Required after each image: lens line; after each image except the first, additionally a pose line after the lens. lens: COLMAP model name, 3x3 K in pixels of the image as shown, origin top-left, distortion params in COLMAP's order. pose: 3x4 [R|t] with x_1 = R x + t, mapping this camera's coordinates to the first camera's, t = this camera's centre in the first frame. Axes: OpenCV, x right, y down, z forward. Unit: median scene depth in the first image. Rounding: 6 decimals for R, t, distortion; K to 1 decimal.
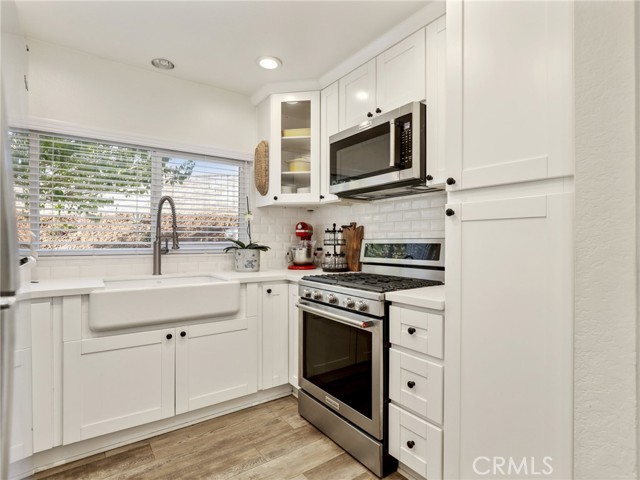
lens RADIAL K [[339.4, 0, 320.5], [0, 339.4, 241.8], [0, 0, 1]] dist [0.000070, -0.000610]
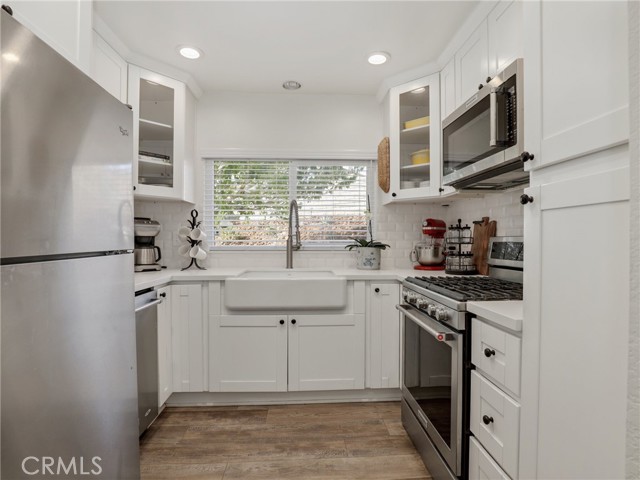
lens RADIAL K [[335.6, 0, 318.4], [0, 335.6, 241.8], [0, 0, 1]] dist [-0.026185, -0.000712]
pose [[0.843550, 0.002533, -0.537045, 0.227041], [-0.000096, 0.999990, 0.004566, 0.001388], [0.537050, -0.003801, 0.843542, 0.092083]]
